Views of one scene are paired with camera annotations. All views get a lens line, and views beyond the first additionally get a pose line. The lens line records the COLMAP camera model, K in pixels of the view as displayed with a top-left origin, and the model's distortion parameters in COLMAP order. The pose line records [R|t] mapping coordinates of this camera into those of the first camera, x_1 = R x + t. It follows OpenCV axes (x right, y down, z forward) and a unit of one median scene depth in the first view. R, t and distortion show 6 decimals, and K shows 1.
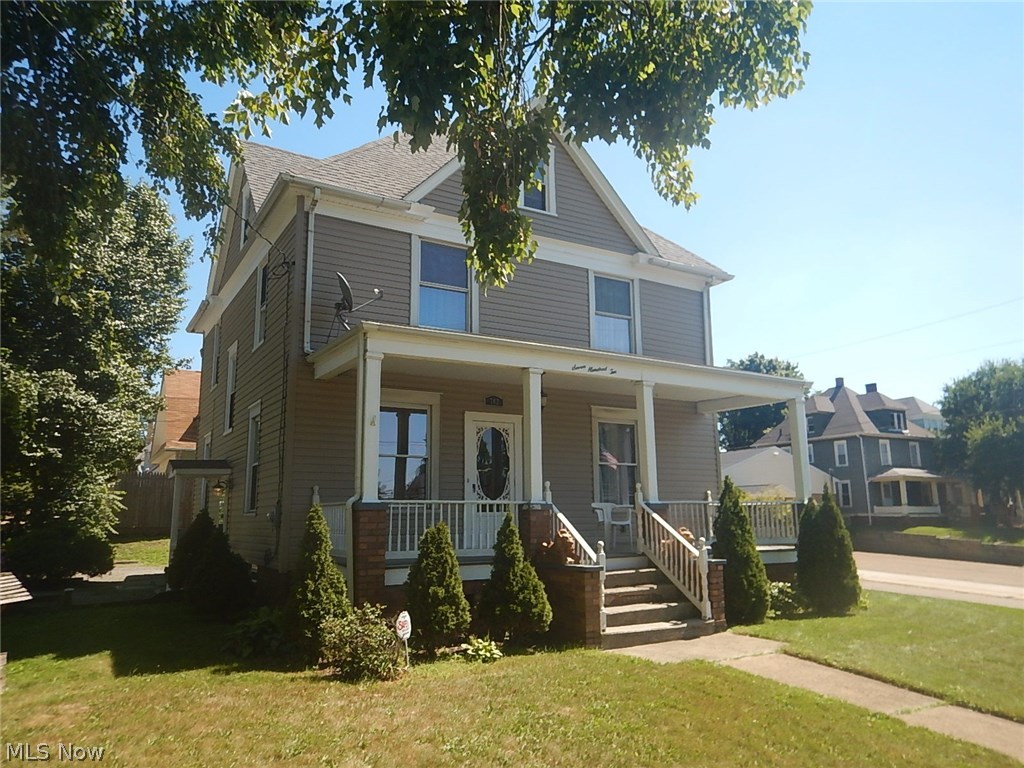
lens RADIAL K [[727.5, 0, 515.9], [0, 727.5, 387.7], [0, 0, 1]] dist [0.005289, 0.004636]
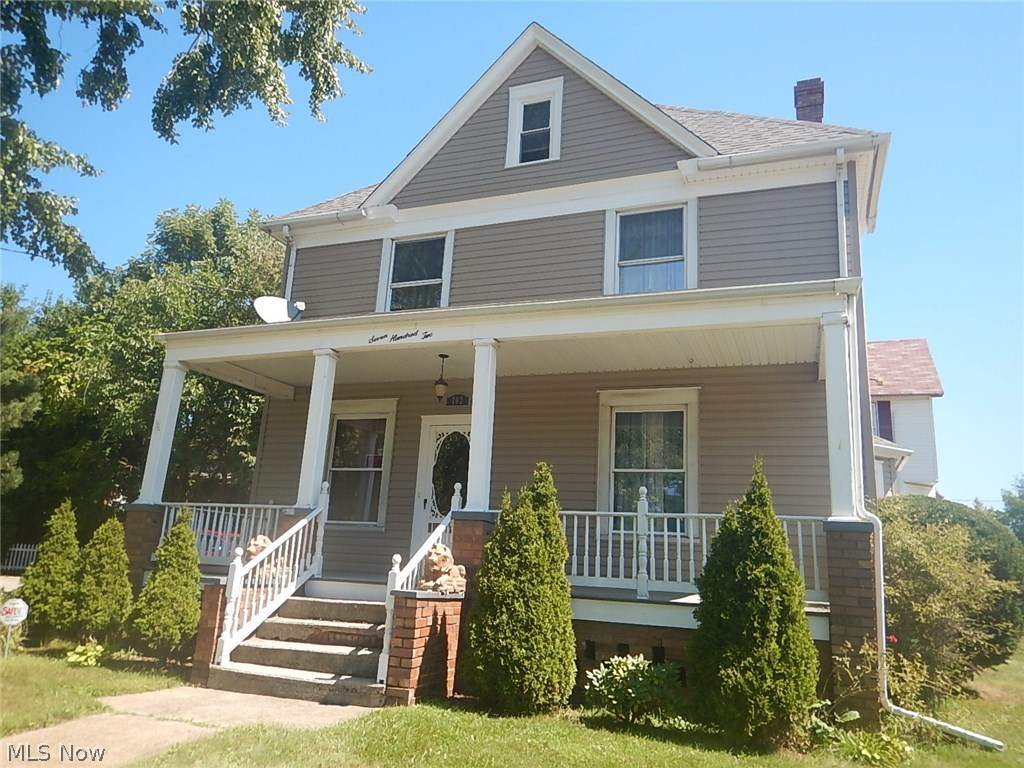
lens RADIAL K [[727.5, 0, 507.2], [0, 727.5, 385.6], [0, 0, 1]] dist [0.005289, 0.004636]
pose [[0.616184, -0.150603, -0.773069, 0.673771], [0.076322, 0.988346, -0.131708, 0.119667], [0.783895, 0.022155, 0.620498, 0.535656]]
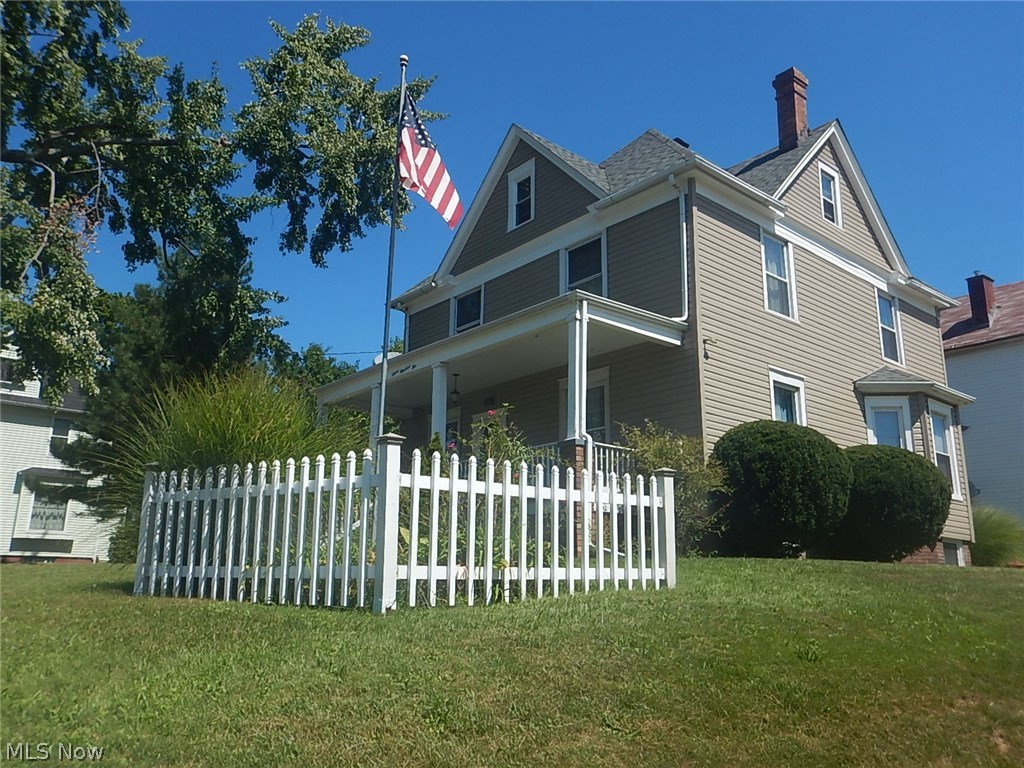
lens RADIAL K [[798.1, 0, 515.0], [0, 798.1, 382.6], [0, 0, 1]] dist [-0.010732, -0.001034]
pose [[0.171507, -0.236134, -0.956465, 1.296170], [0.161877, 0.964410, -0.209069, 0.281605], [0.971793, -0.118972, 0.203628, 0.791286]]
